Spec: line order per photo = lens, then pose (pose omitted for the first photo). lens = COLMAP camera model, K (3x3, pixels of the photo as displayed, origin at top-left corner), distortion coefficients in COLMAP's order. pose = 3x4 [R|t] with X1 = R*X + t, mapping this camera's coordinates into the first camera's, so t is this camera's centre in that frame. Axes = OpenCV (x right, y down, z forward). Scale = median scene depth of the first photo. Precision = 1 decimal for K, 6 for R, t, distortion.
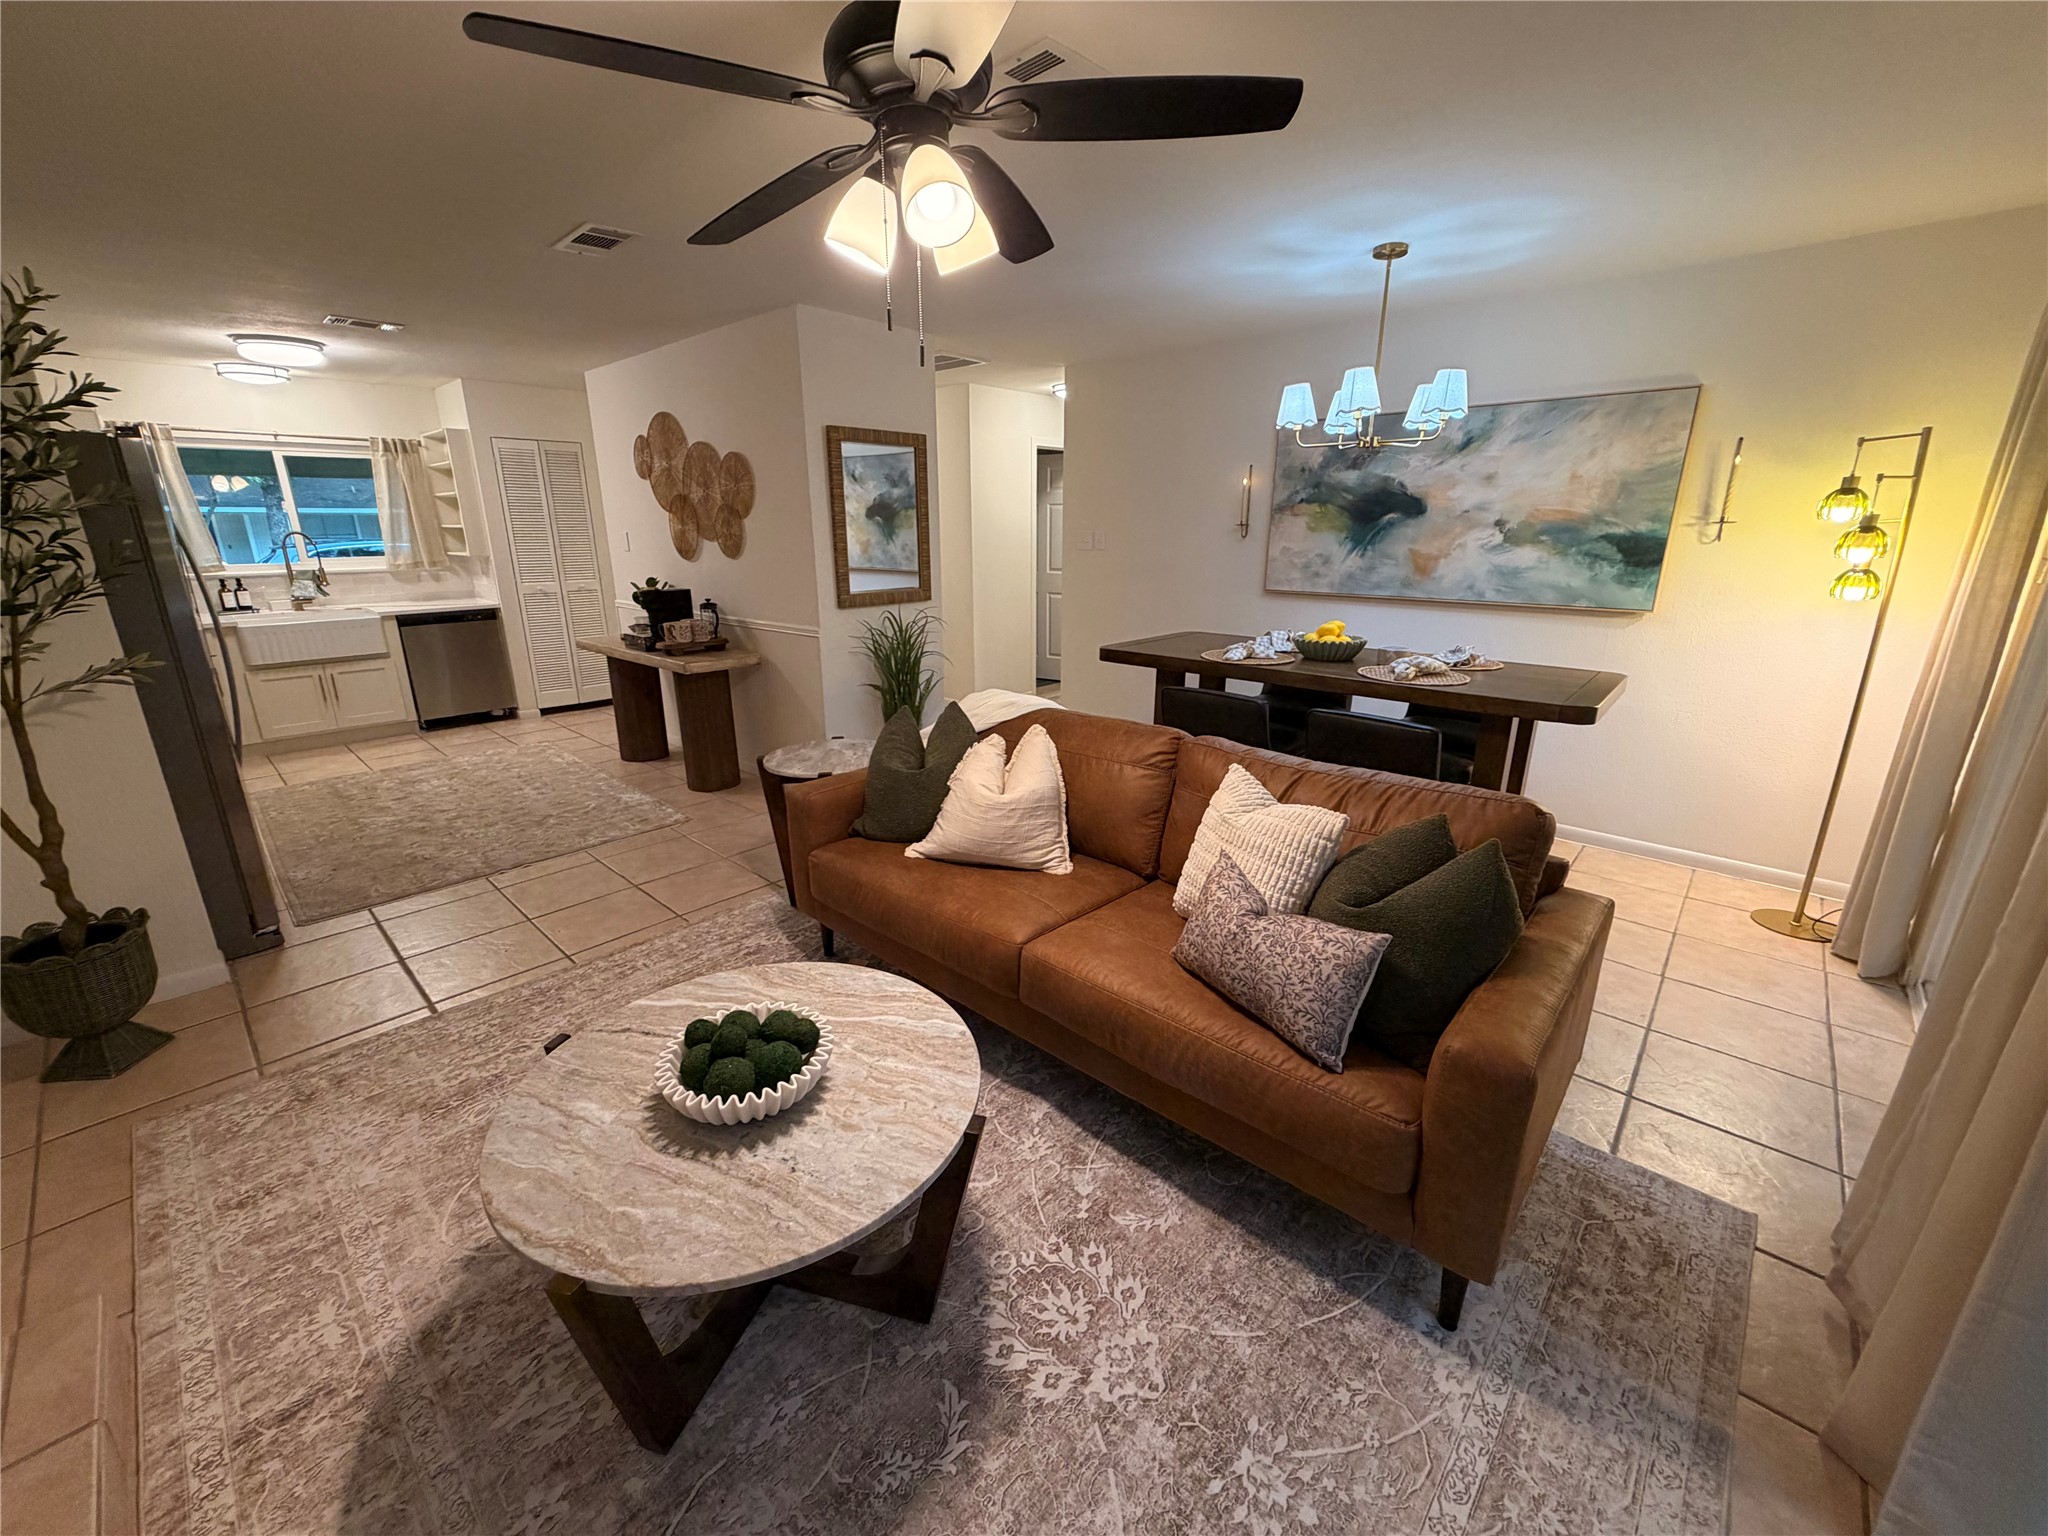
lens RADIAL K [[815.1, 0, 1024.2], [0, 815.1, 768.0], [0, 0, 1]] dist [0.000879, -0.000787]
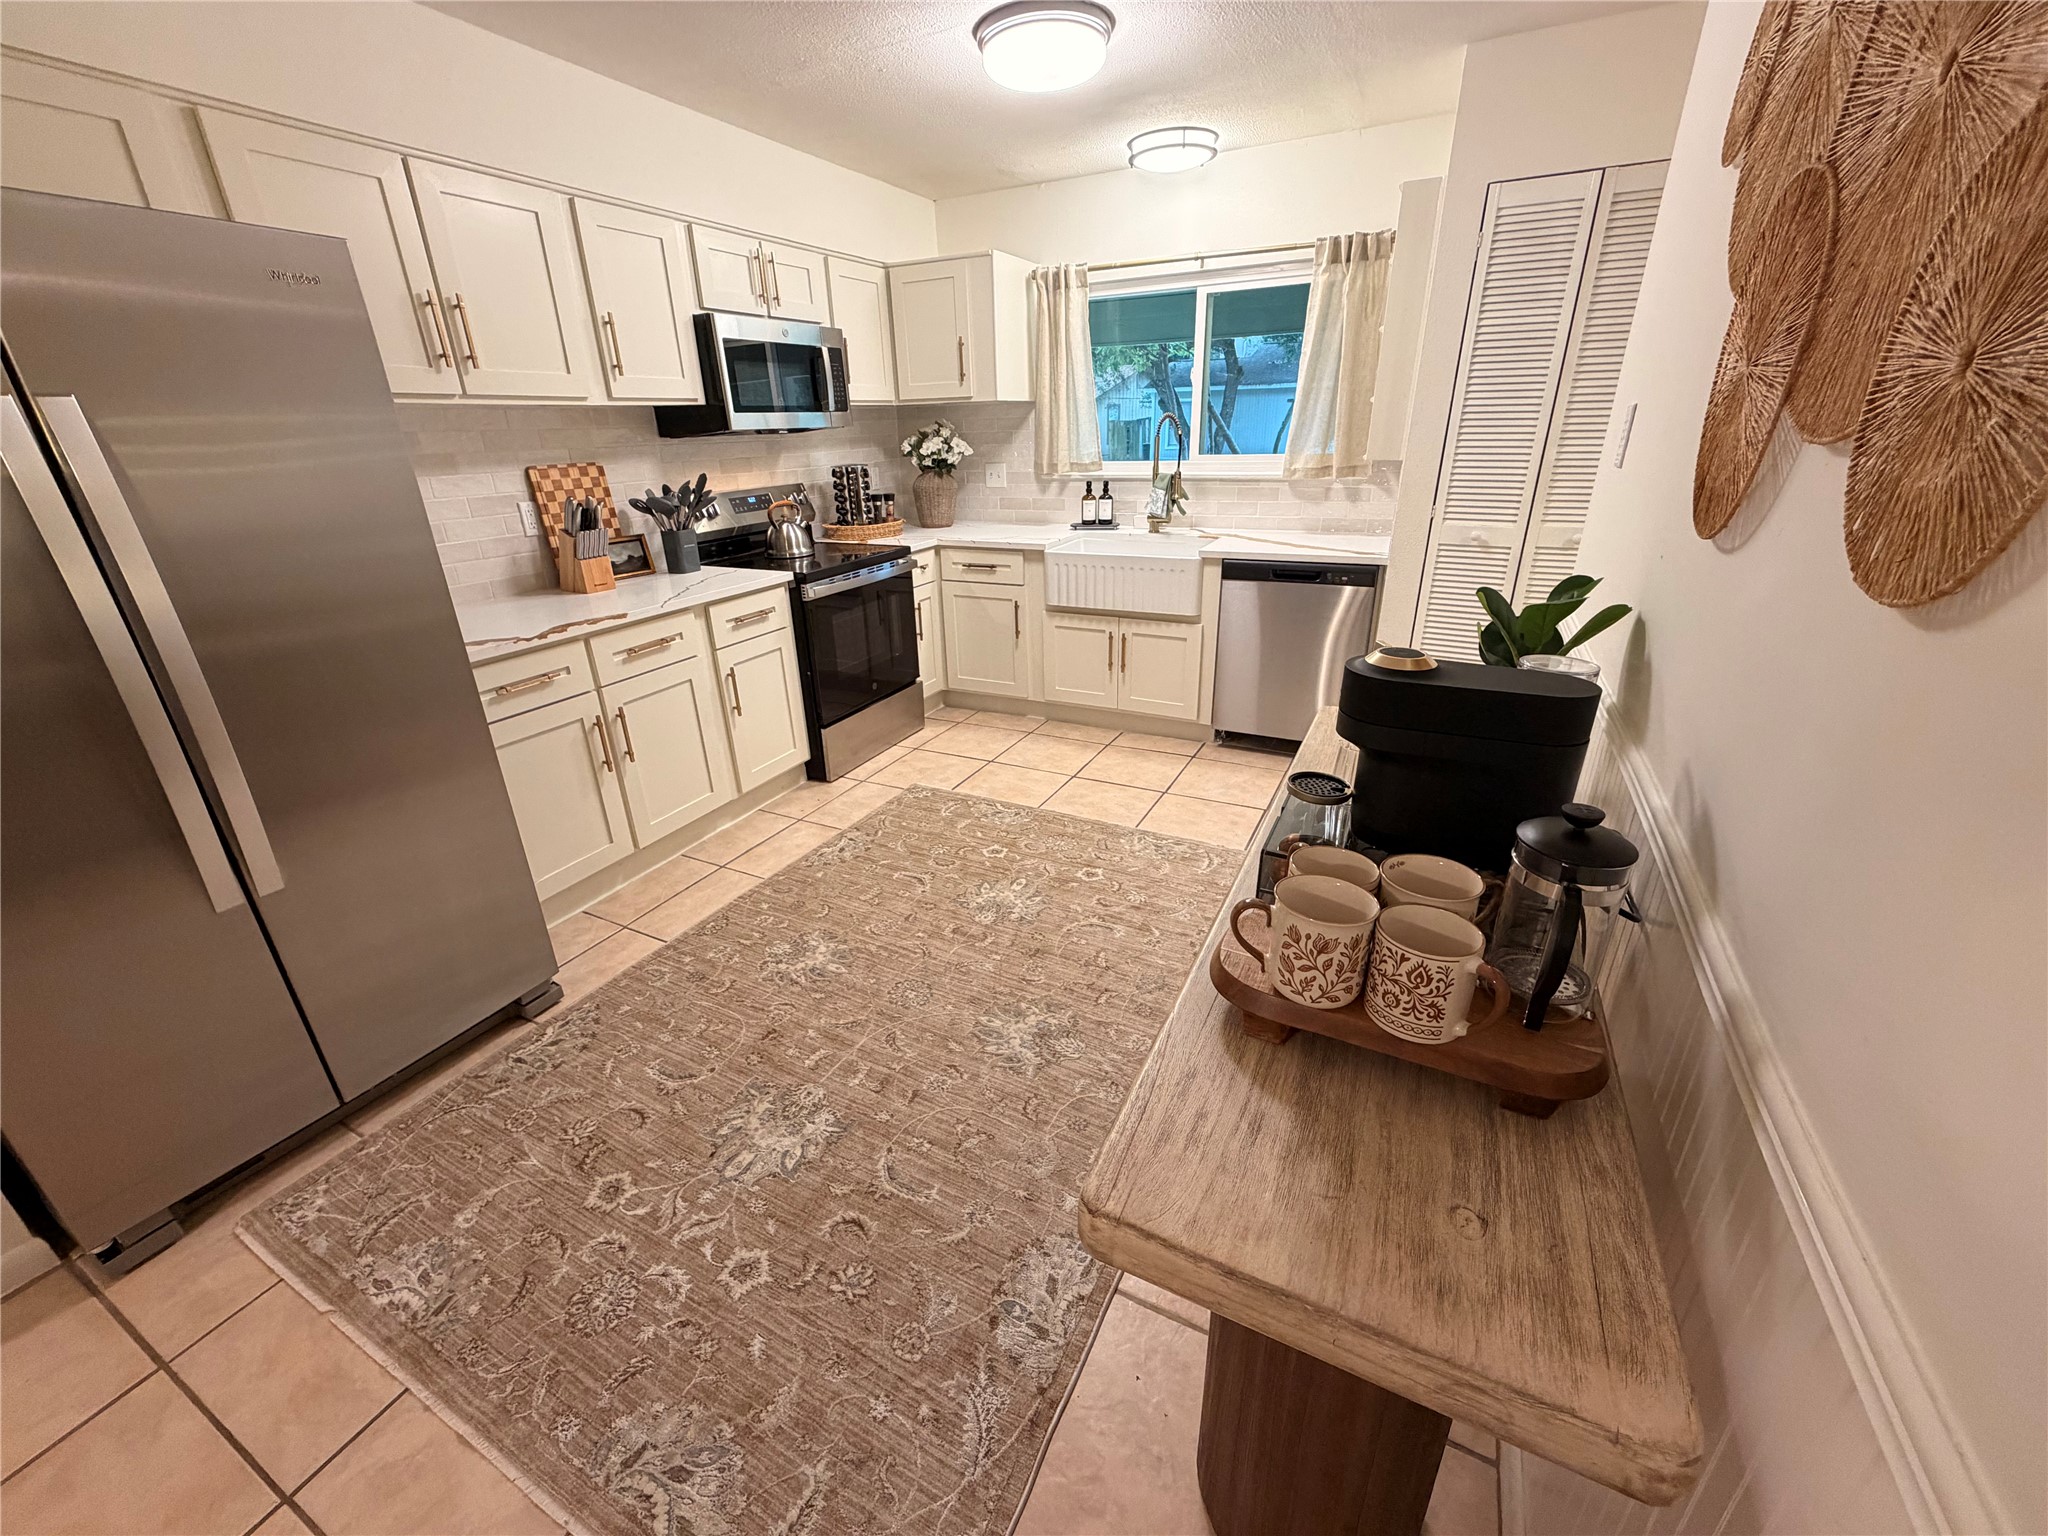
lens RADIAL K [[815.1, 0, 1013.1], [0, 815.1, 768.8], [0, 0, 1]] dist [0.000879, -0.000787]
pose [[0.273723, 0.373221, -0.886444, -0.223962], [-0.254338, 0.916922, 0.307516, -0.192203], [0.927571, 0.141282, 0.345907, 0.676842]]
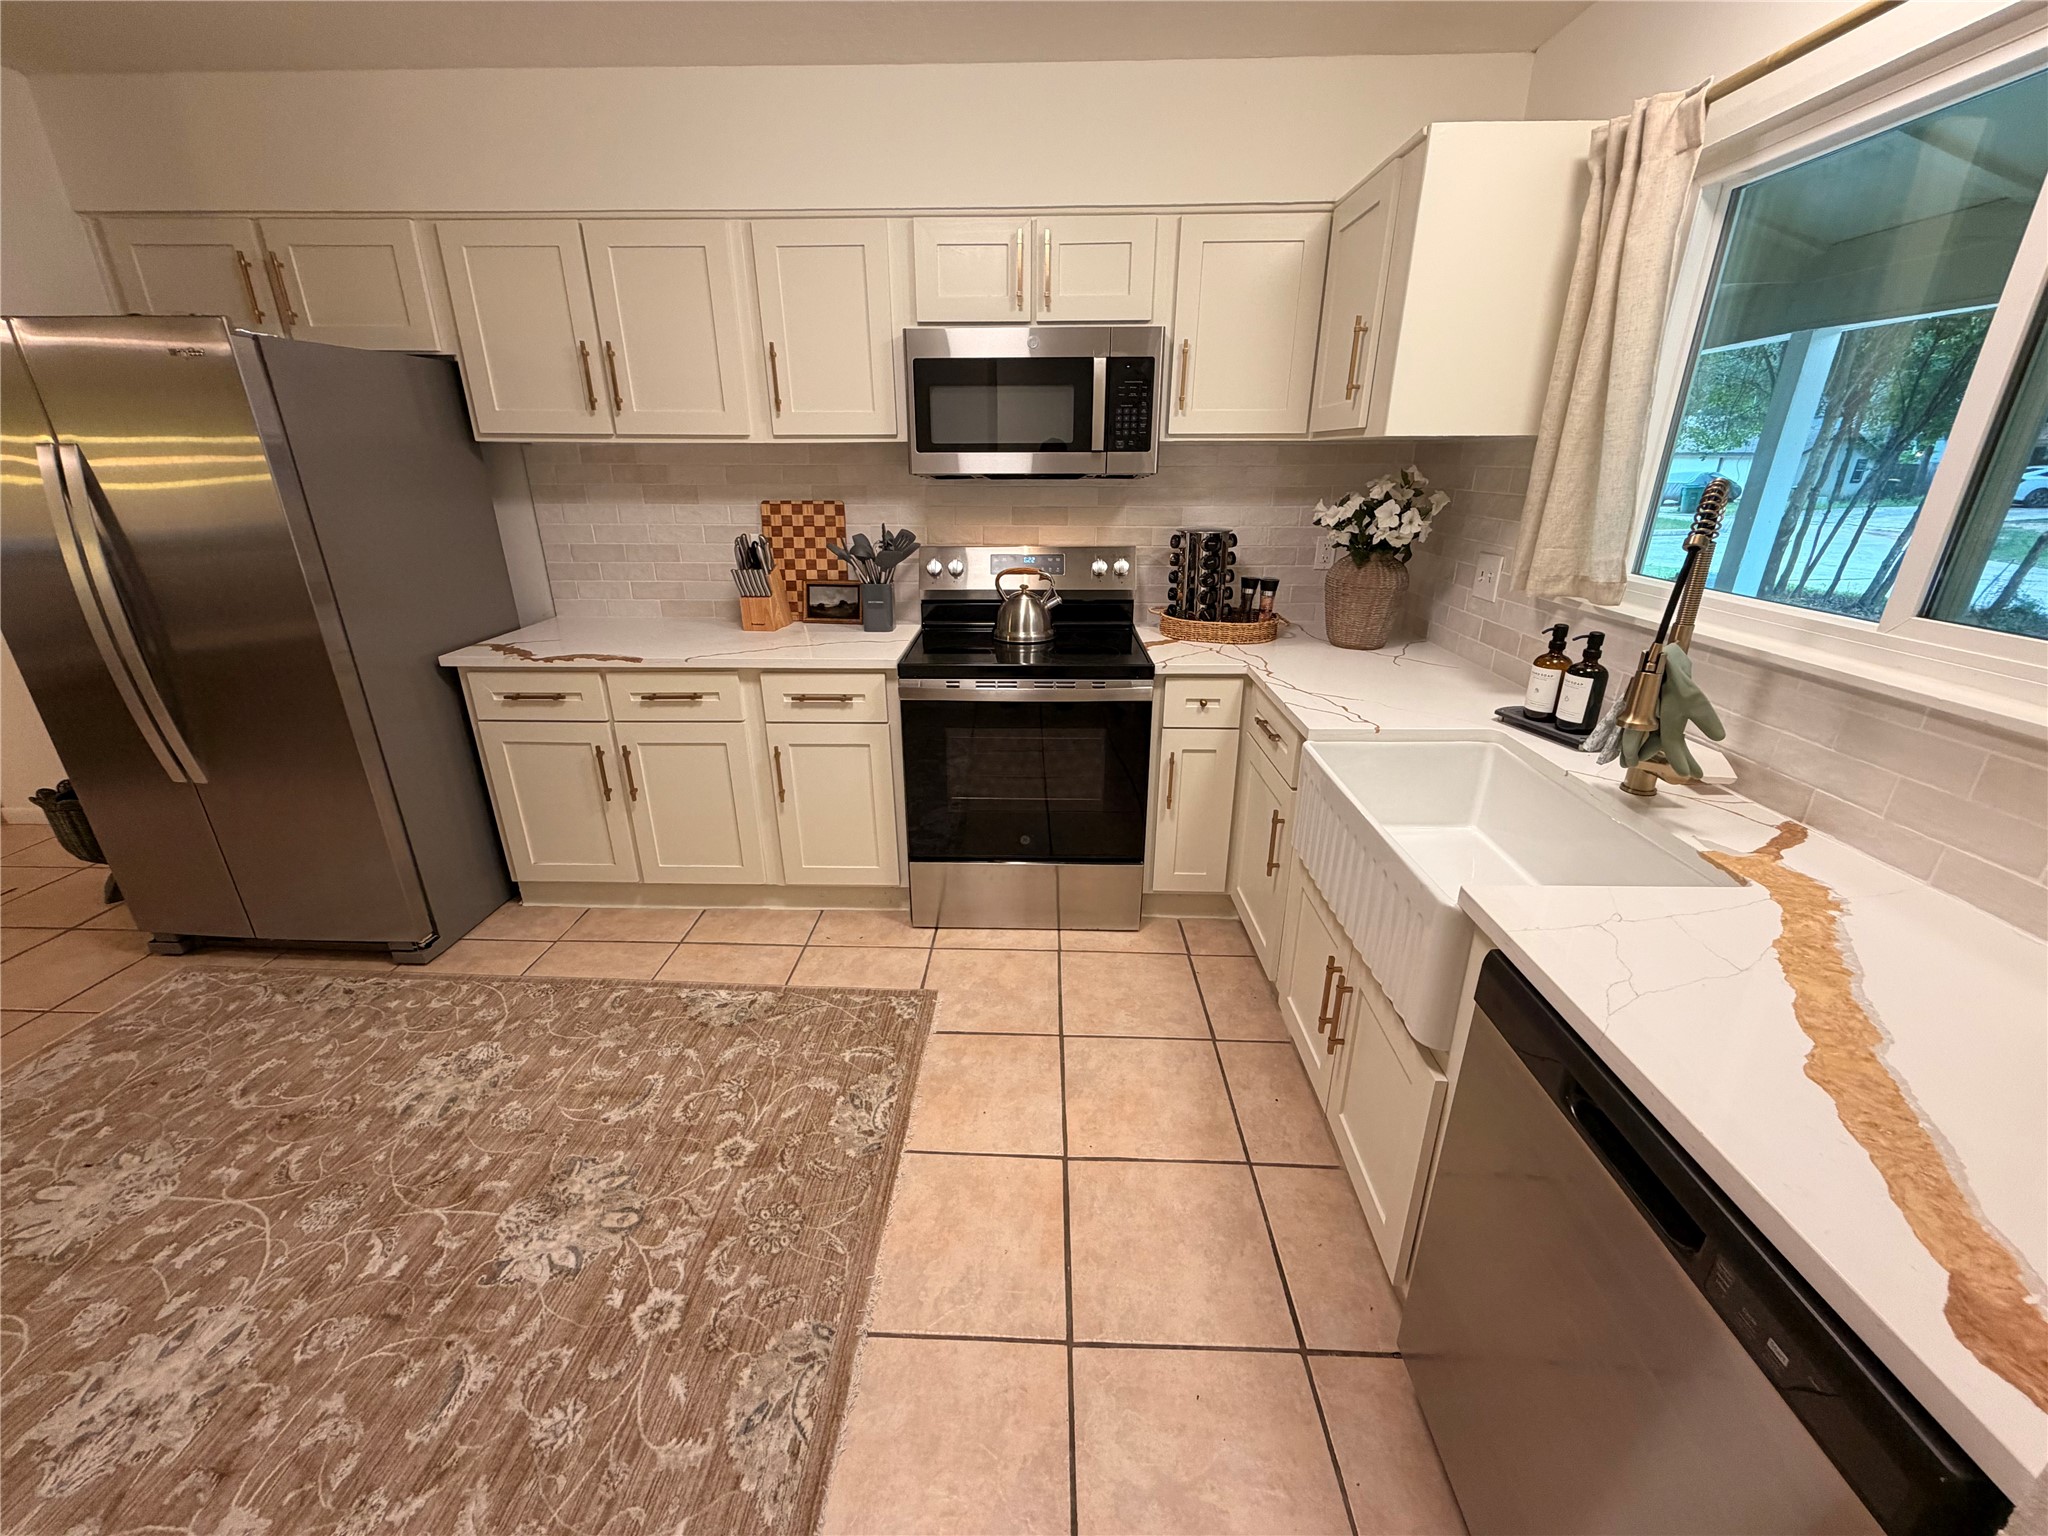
lens RADIAL K [[815.1, 0, 1024.5], [0, 815.1, 765.5], [0, 0, 1]] dist [0.000879, -0.000787]
pose [[-0.751940, 0.237792, -0.614850, -0.586267], [-0.189575, 0.815282, 0.547153, -0.307036], [0.631385, 0.527986, -0.567964, 1.026003]]
